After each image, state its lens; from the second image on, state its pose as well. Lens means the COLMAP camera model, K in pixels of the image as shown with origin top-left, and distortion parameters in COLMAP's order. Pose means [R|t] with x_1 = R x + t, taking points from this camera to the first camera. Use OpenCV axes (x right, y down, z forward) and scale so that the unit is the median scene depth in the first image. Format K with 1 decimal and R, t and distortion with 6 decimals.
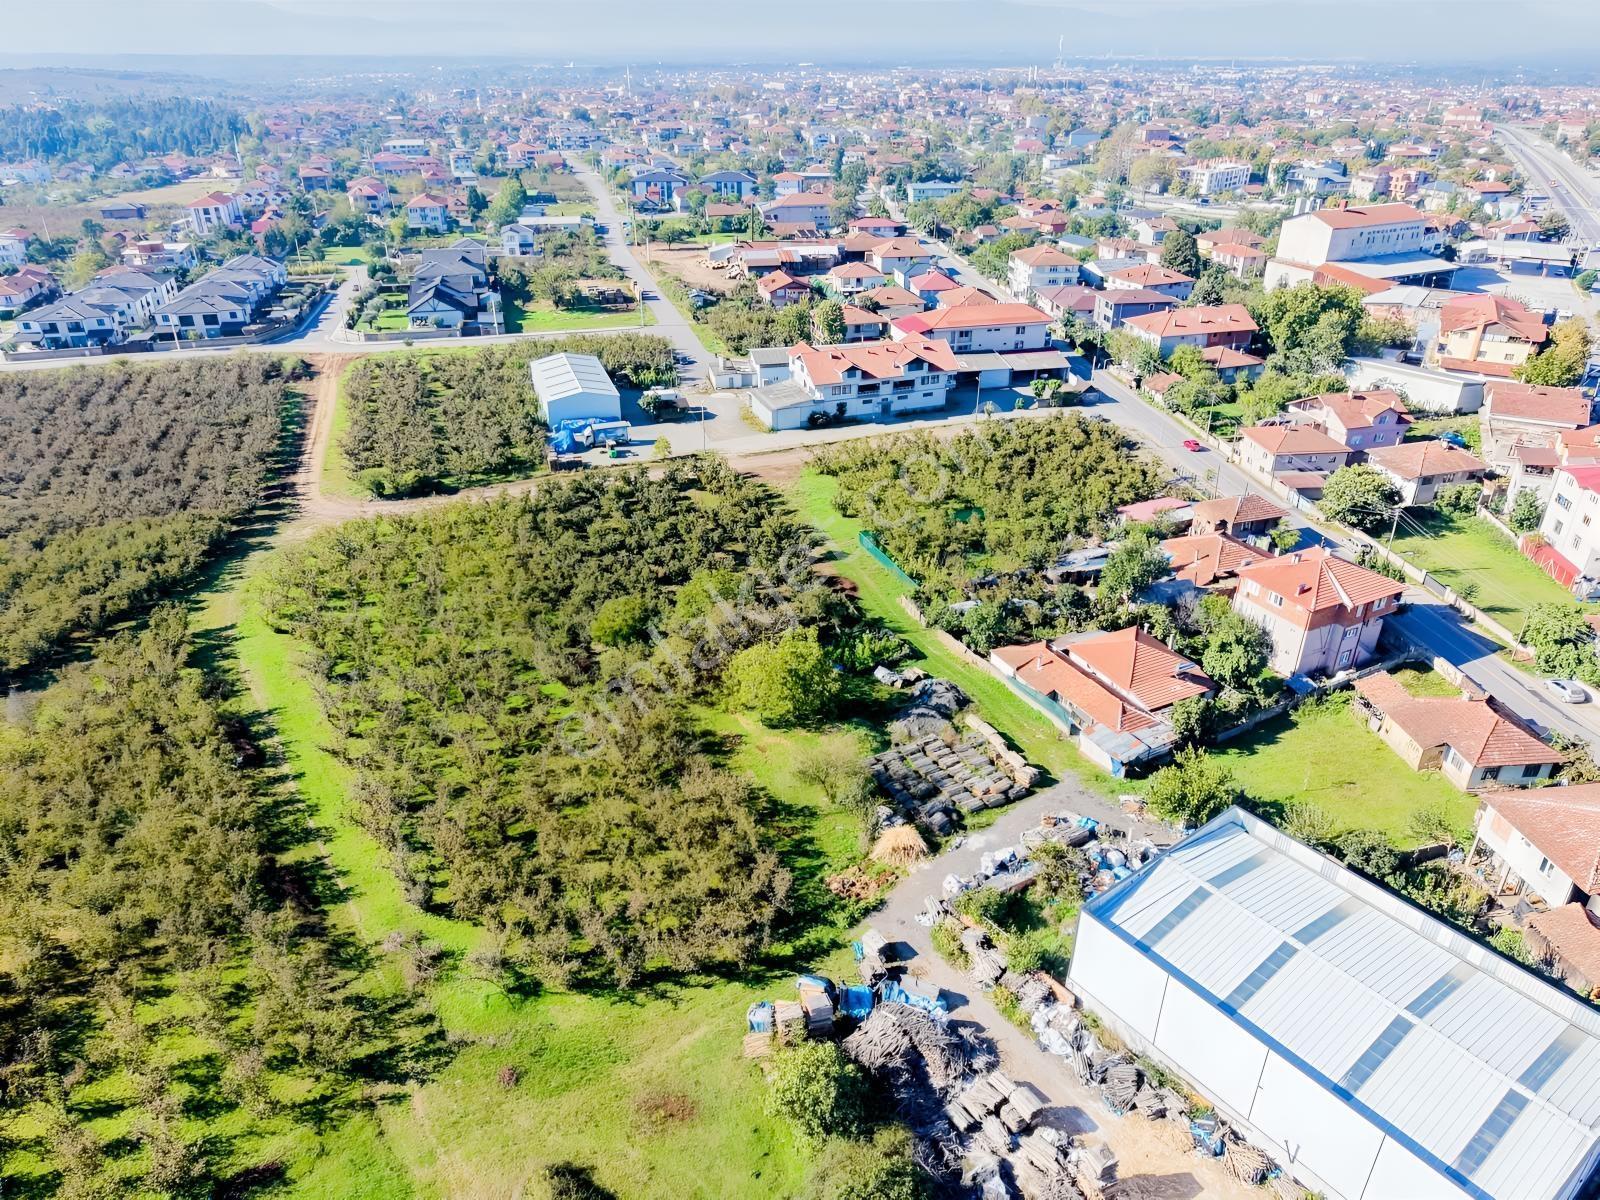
lens RADIAL K [[1070.0, 0, 797.4], [0, 1070.0, 604.2], [0, 0, 1]] dist [0.021524, -0.020926]
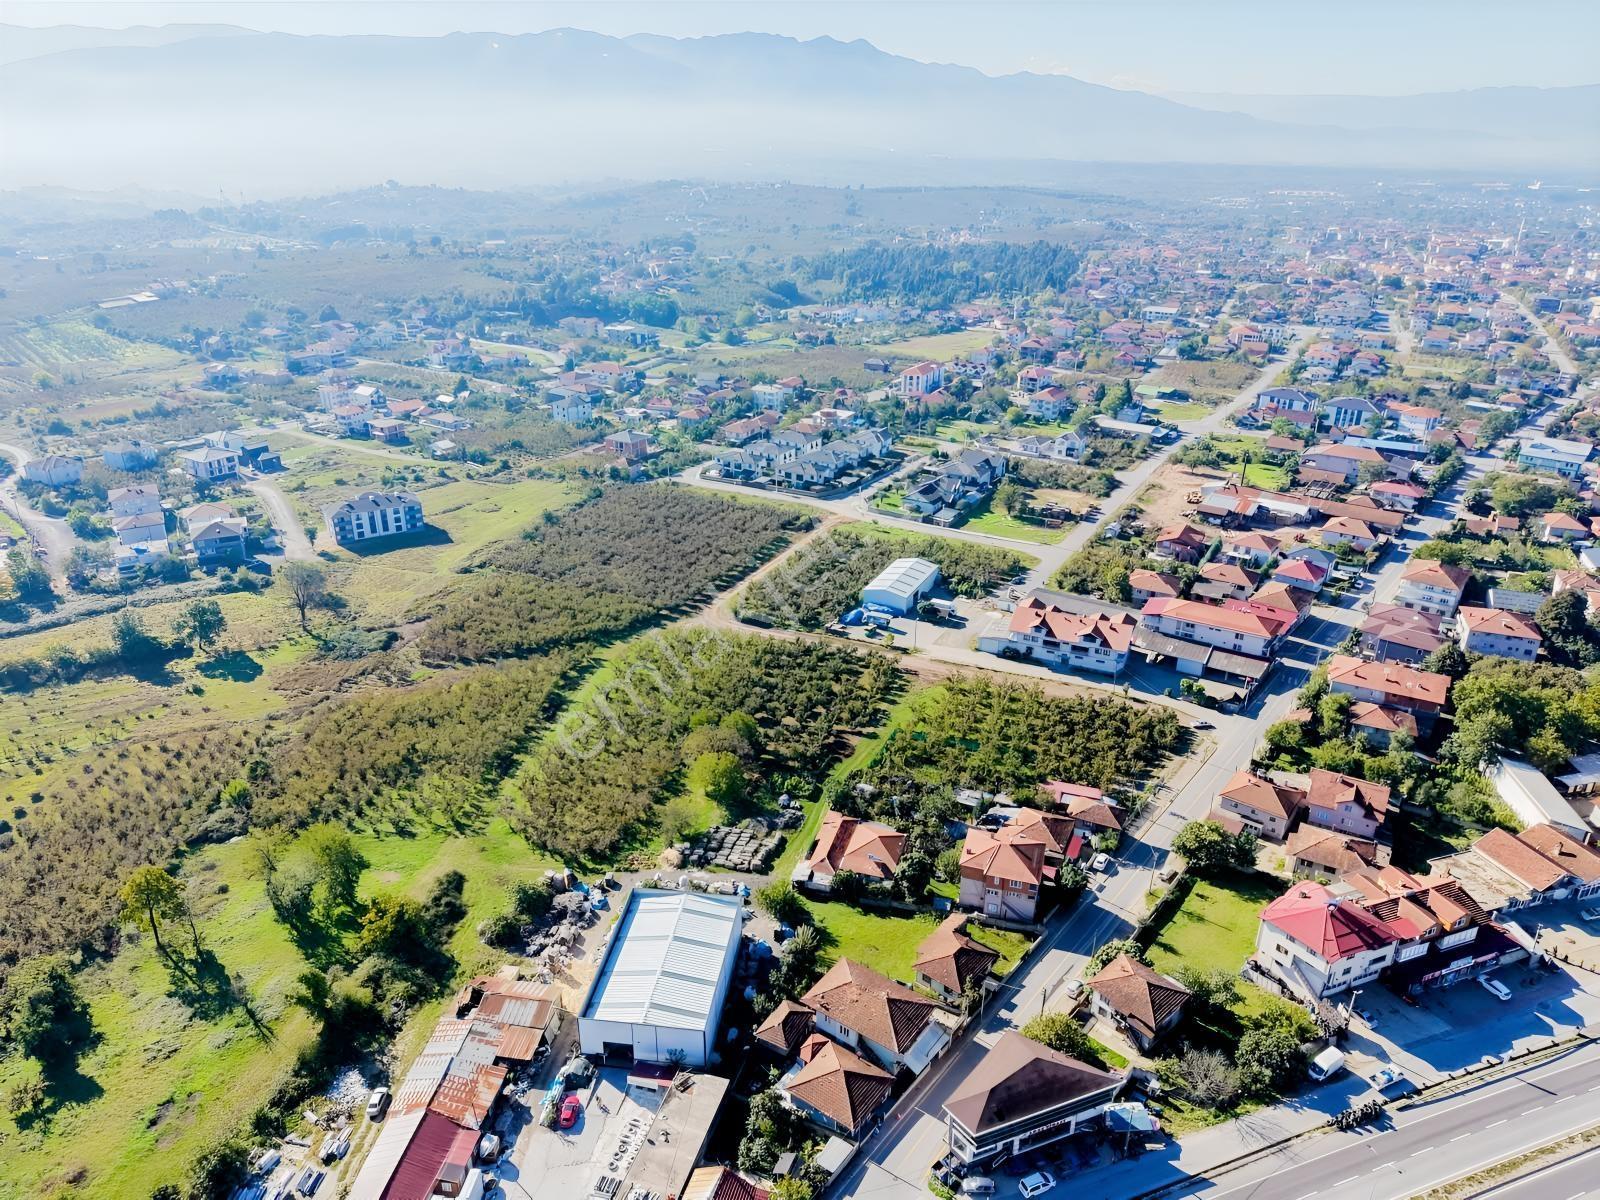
lens RADIAL K [[1070.0, 0, 797.4], [0, 1070.0, 604.2], [0, 0, 1]] dist [0.021524, -0.020926]
pose [[0.714001, 0.286967, -0.638633, 1.078759], [-0.335752, 0.940760, 0.047350, -0.316199], [0.614388, 0.180614, 0.768053, -0.417343]]
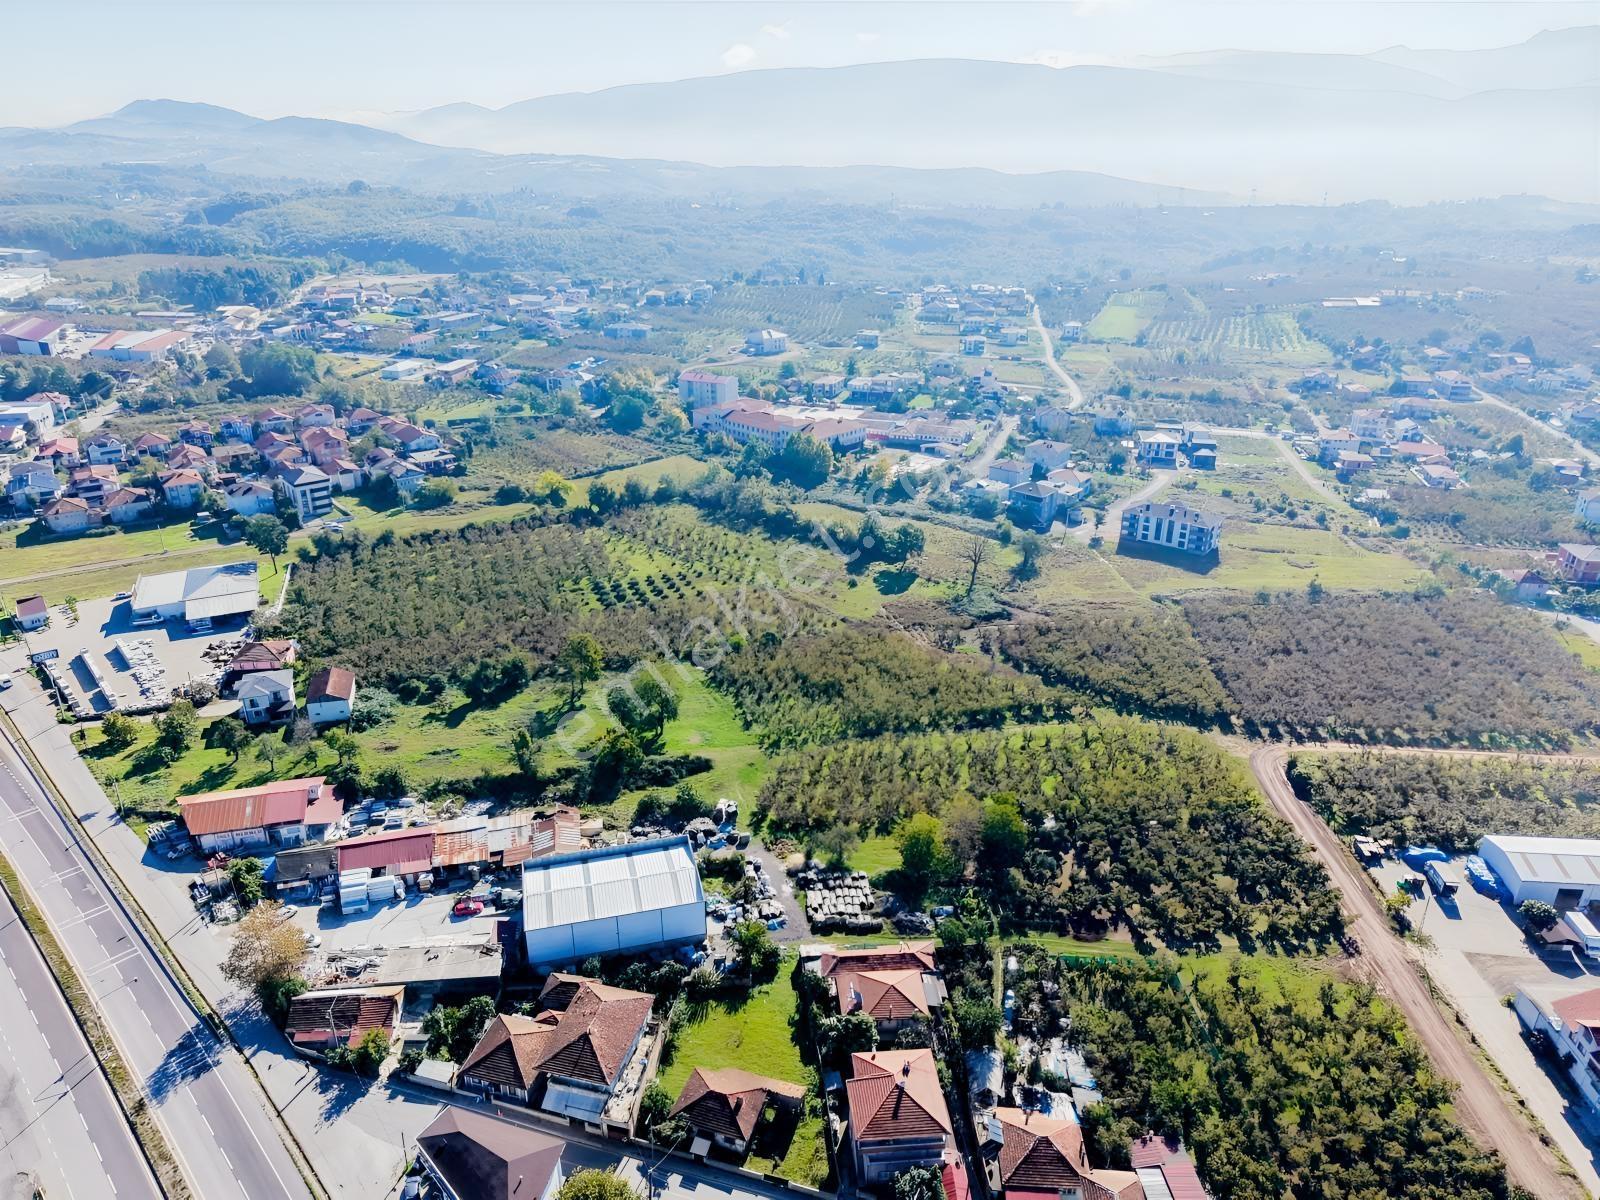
lens RADIAL K [[1070.0, 0, 797.4], [0, 1070.0, 604.2], [0, 0, 1]] dist [0.021524, -0.020926]
pose [[-0.385320, 0.369986, -0.845363, 1.224981], [-0.436641, 0.733952, 0.520249, -0.907290], [0.812941, 0.569583, -0.121255, 0.697278]]
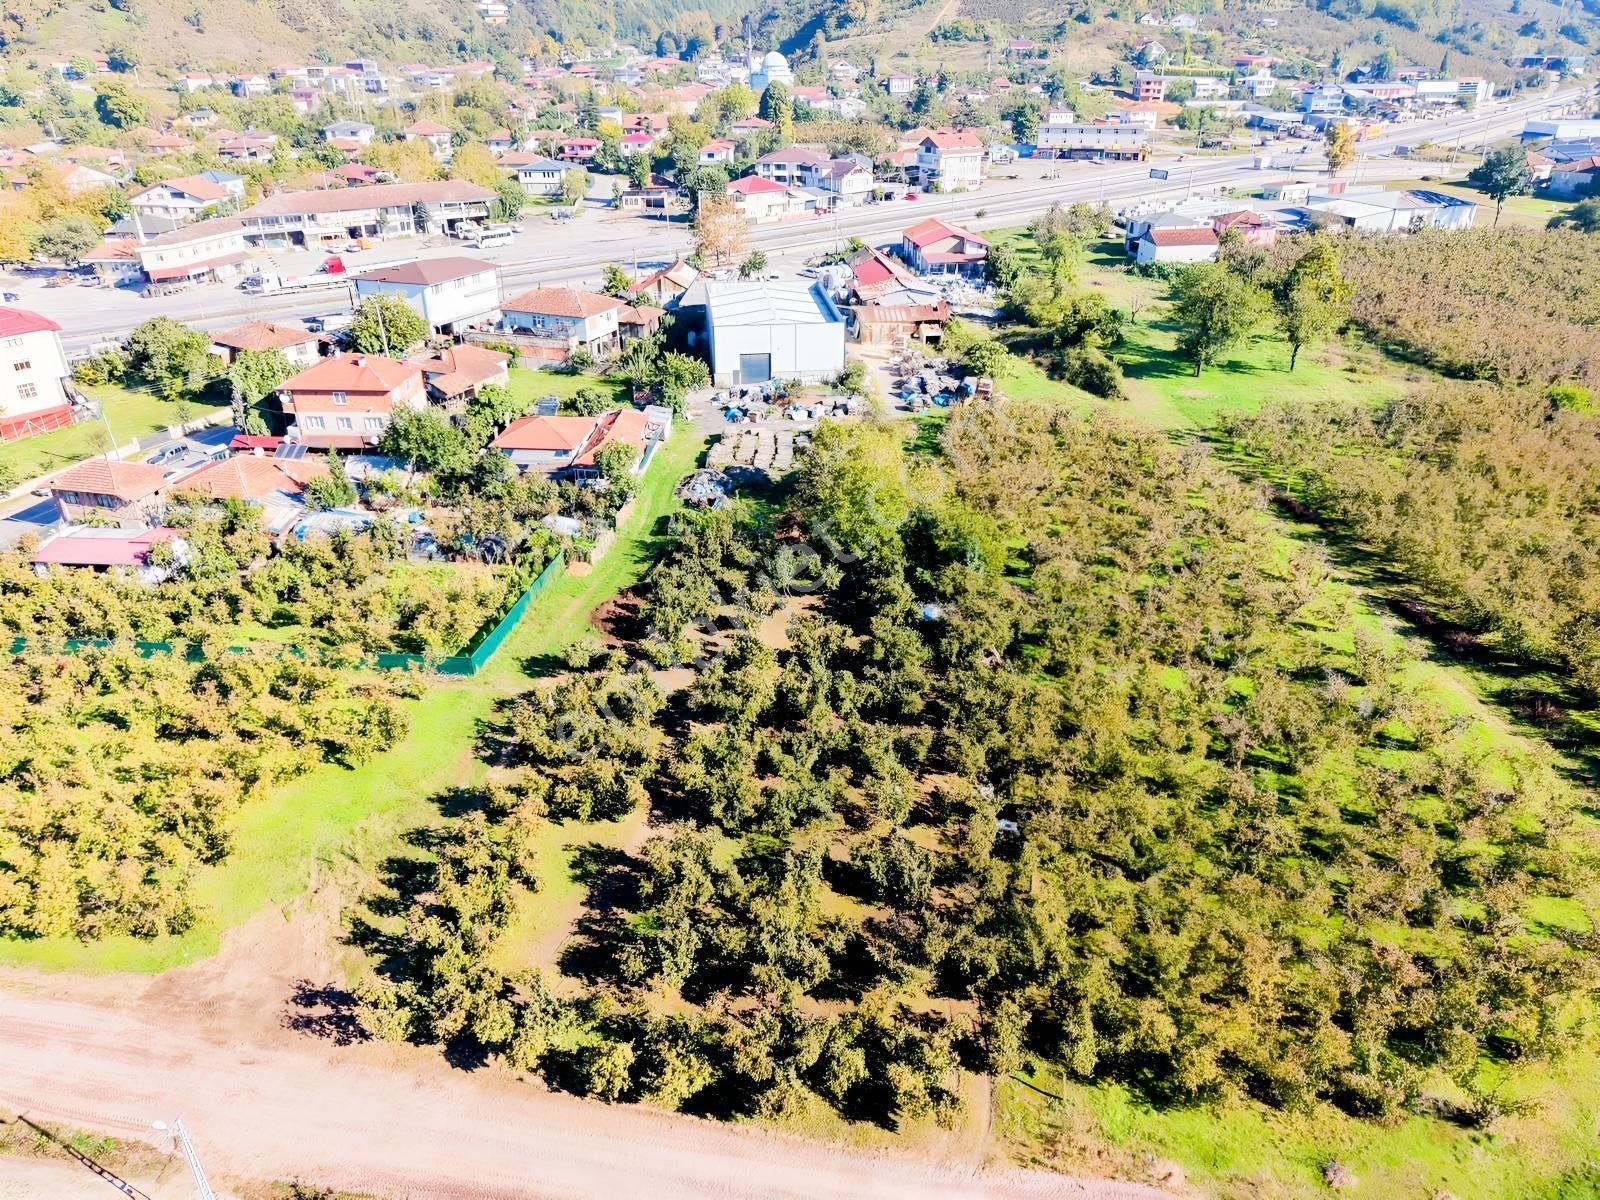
lens RADIAL K [[1070.0, 0, 797.4], [0, 1070.0, 604.2], [0, 0, 1]] dist [0.021524, -0.020926]
pose [[-0.860726, -0.234081, 0.452058, -0.396384], [0.244903, 0.588097, 0.770821, -0.559355], [-0.446288, 0.774176, -0.448863, 1.351541]]
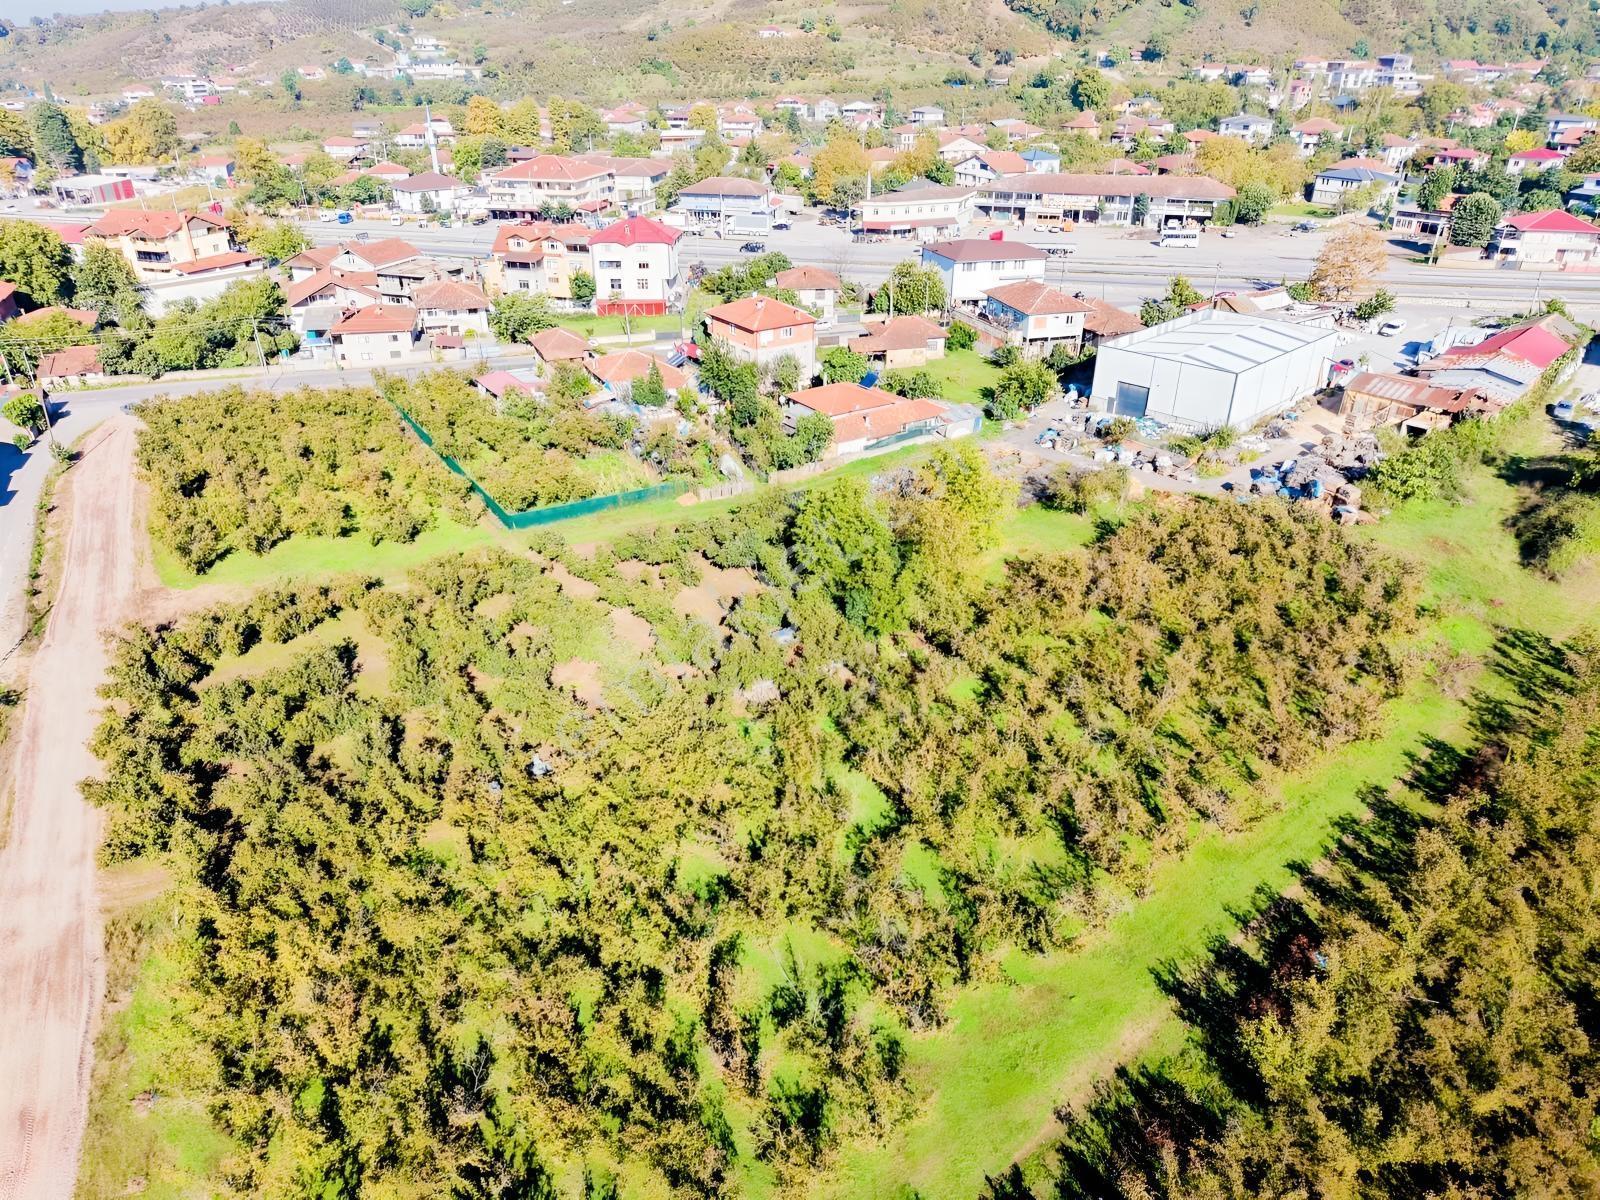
lens RADIAL K [[1070.0, 0, 797.4], [0, 1070.0, 604.2], [0, 0, 1]] dist [0.021524, -0.020926]
pose [[-0.126993, -0.465964, 0.875643, -0.735914], [0.468547, 0.749910, 0.467010, -0.315110], [-0.874263, 0.469587, 0.123093, 0.897587]]
